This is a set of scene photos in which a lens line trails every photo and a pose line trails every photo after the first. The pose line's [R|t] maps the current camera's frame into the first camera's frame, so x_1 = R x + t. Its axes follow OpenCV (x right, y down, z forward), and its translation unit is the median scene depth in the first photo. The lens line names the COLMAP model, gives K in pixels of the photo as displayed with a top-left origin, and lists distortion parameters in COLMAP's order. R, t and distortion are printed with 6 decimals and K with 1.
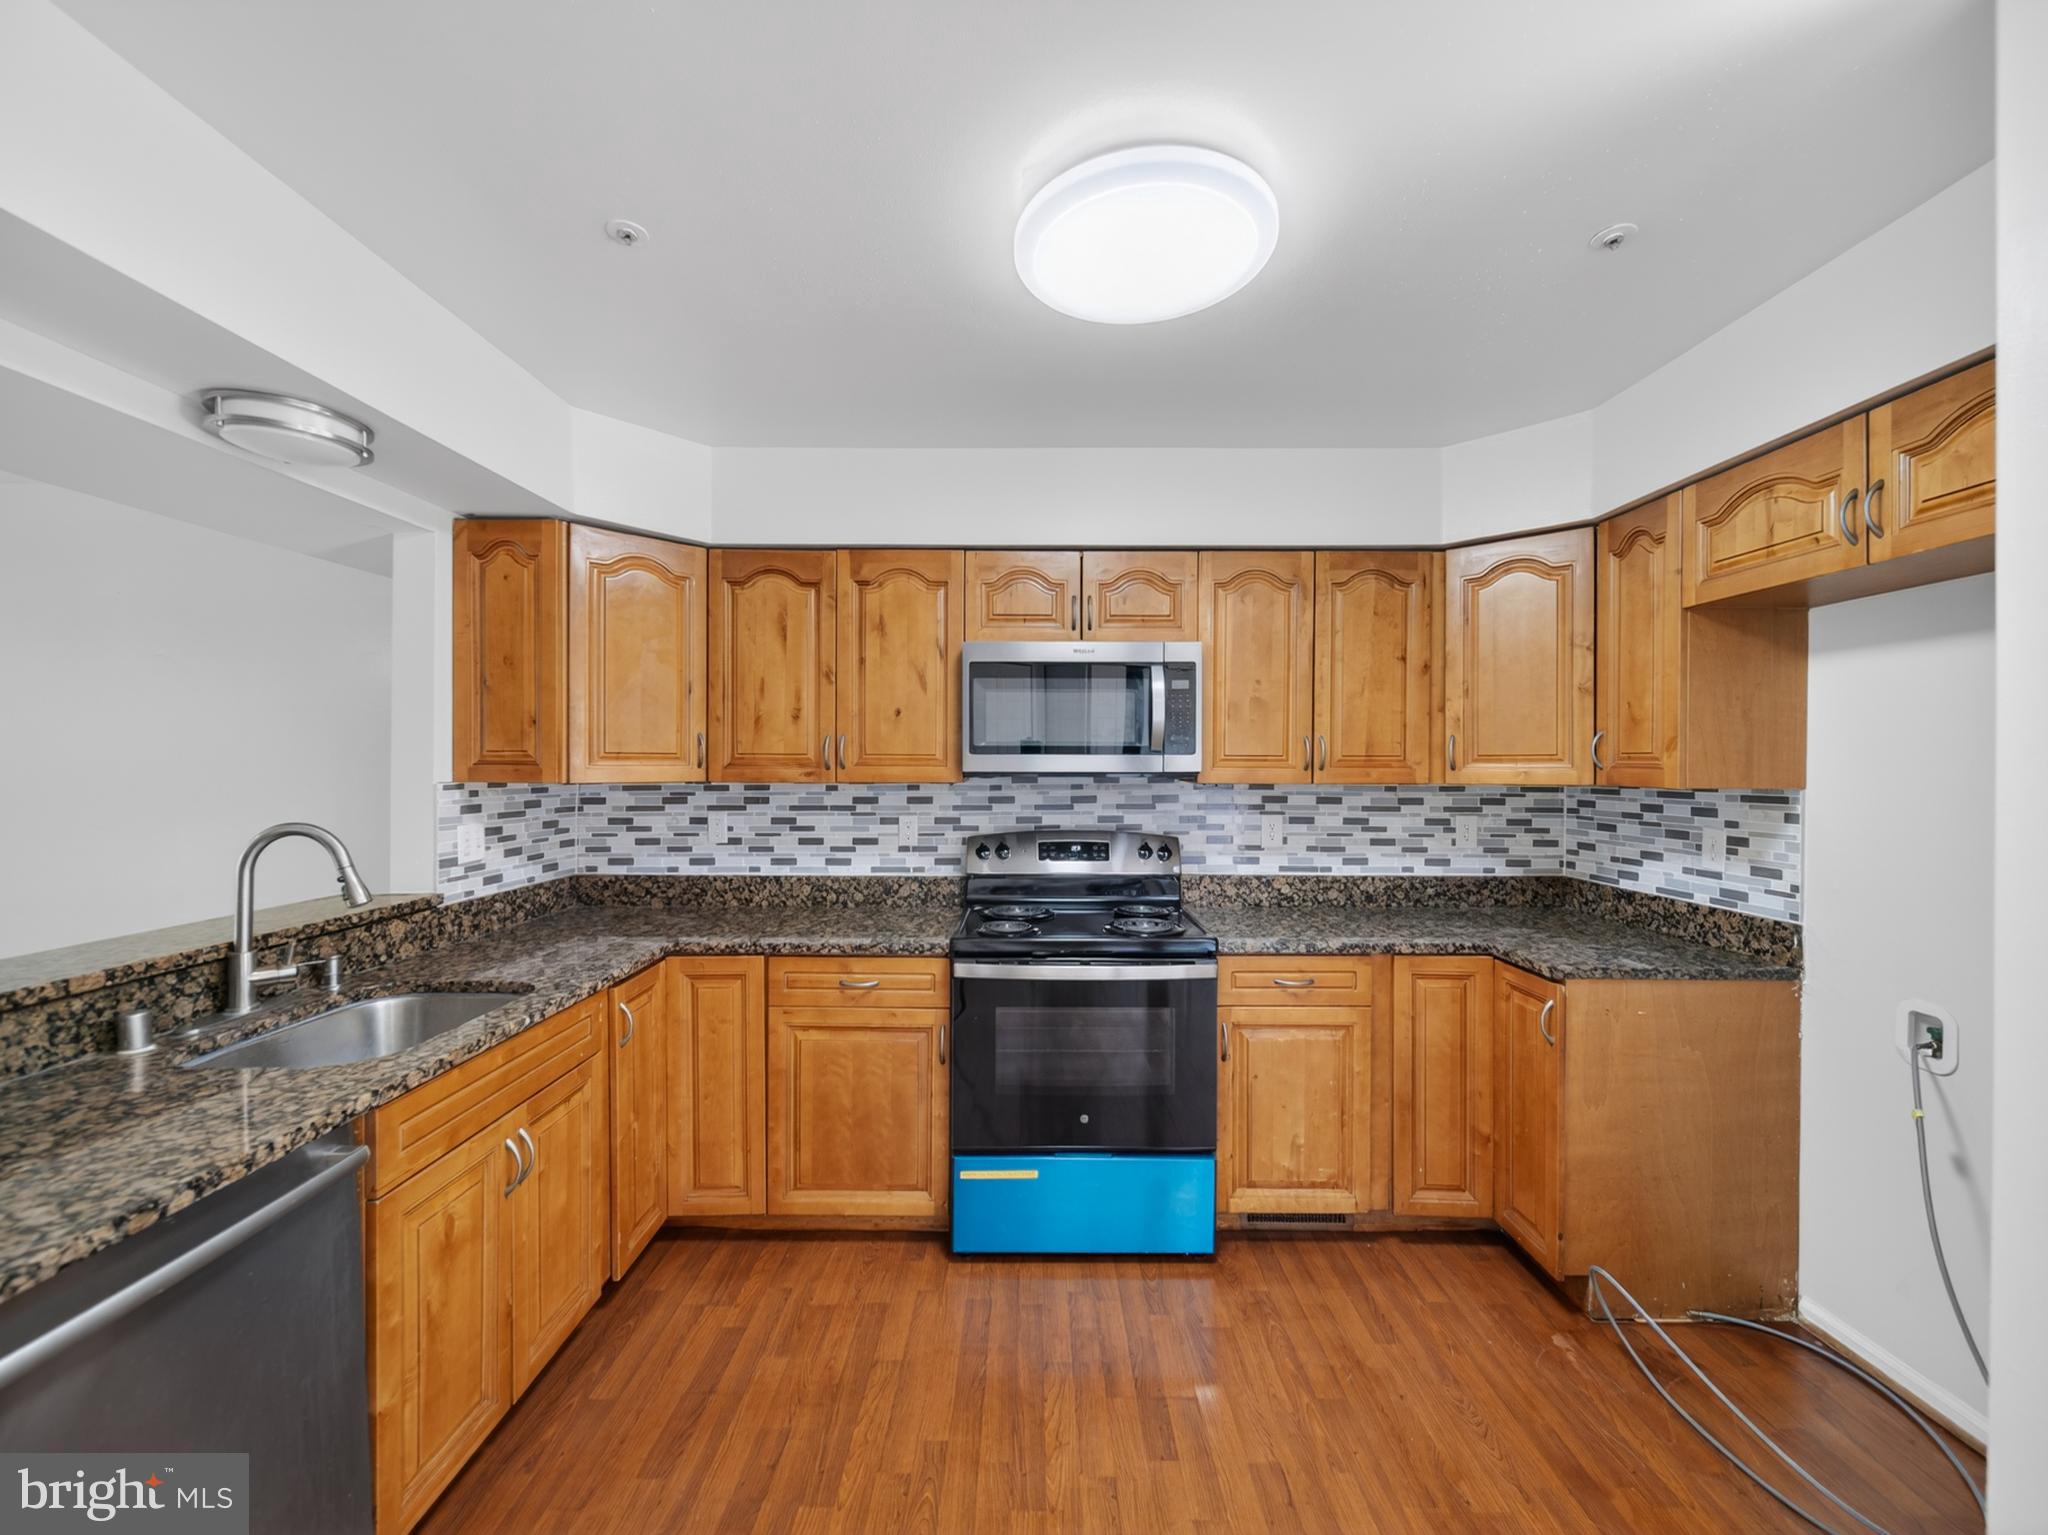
lens RADIAL K [[805.3, 0, 1033.5], [0, 805.3, 770.4], [0, 0, 1]] dist [-0.000672, -0.001664]
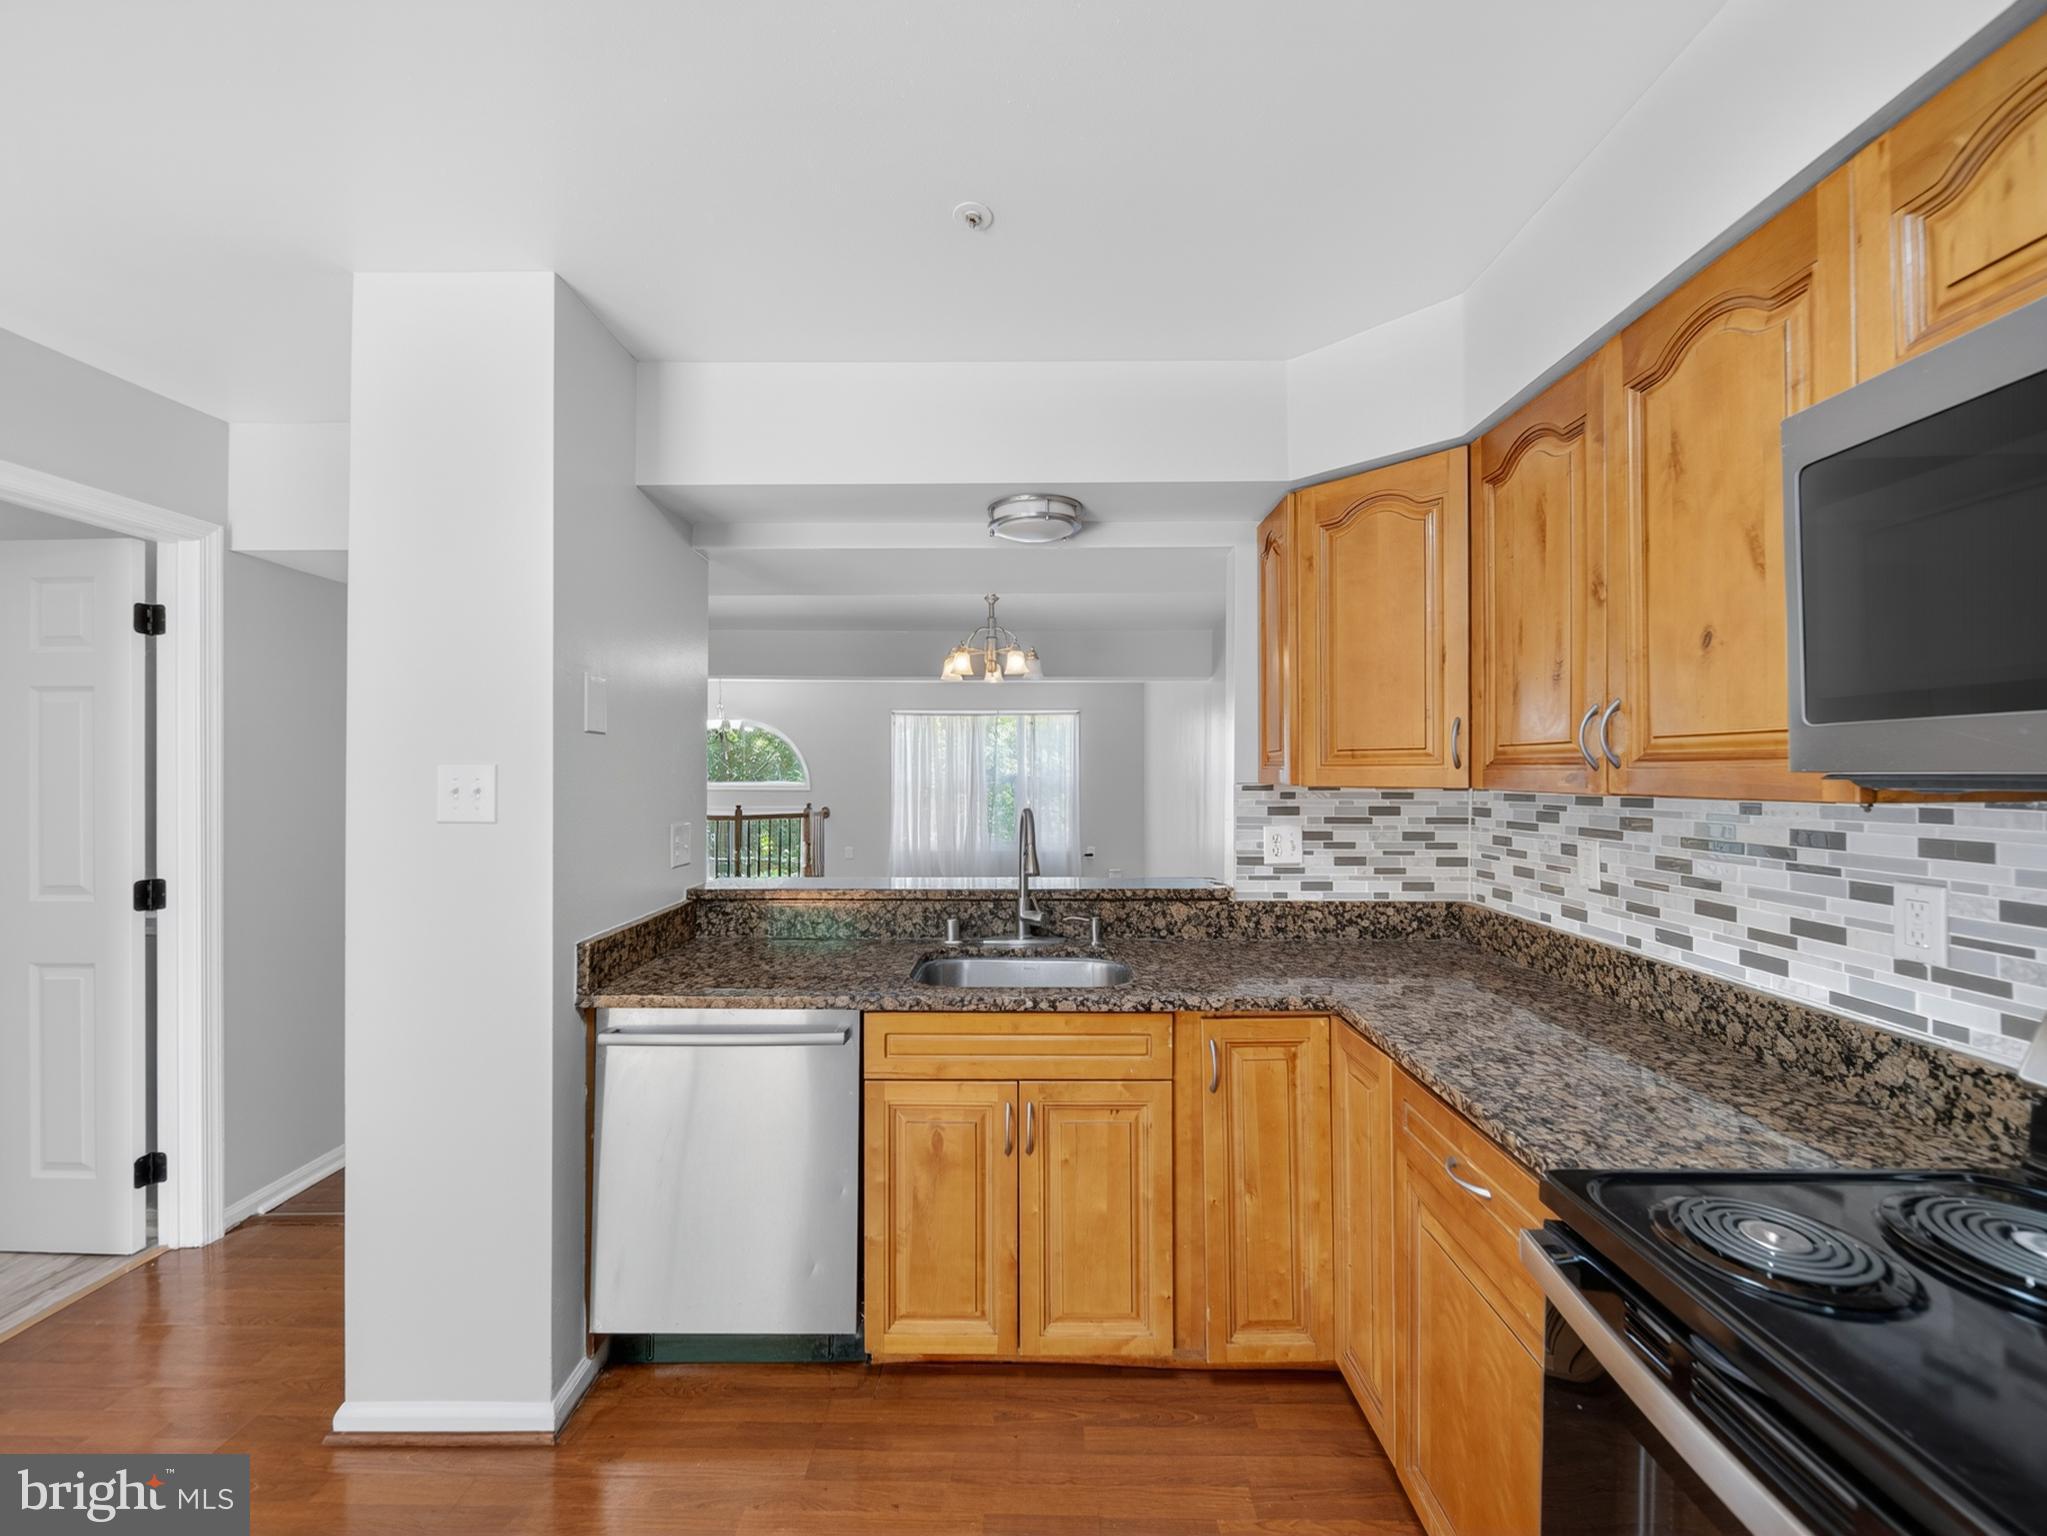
lens RADIAL K [[804.9, 0, 1030.1], [0, 804.9, 769.2], [0, 0, 1]] dist [-0.000672, -0.001664]
pose [[-0.012799, -0.007571, -0.999889, 0.288803], [-0.008654, 0.999935, -0.007461, 0.006551], [0.999881, 0.008558, -0.012864, 0.670899]]
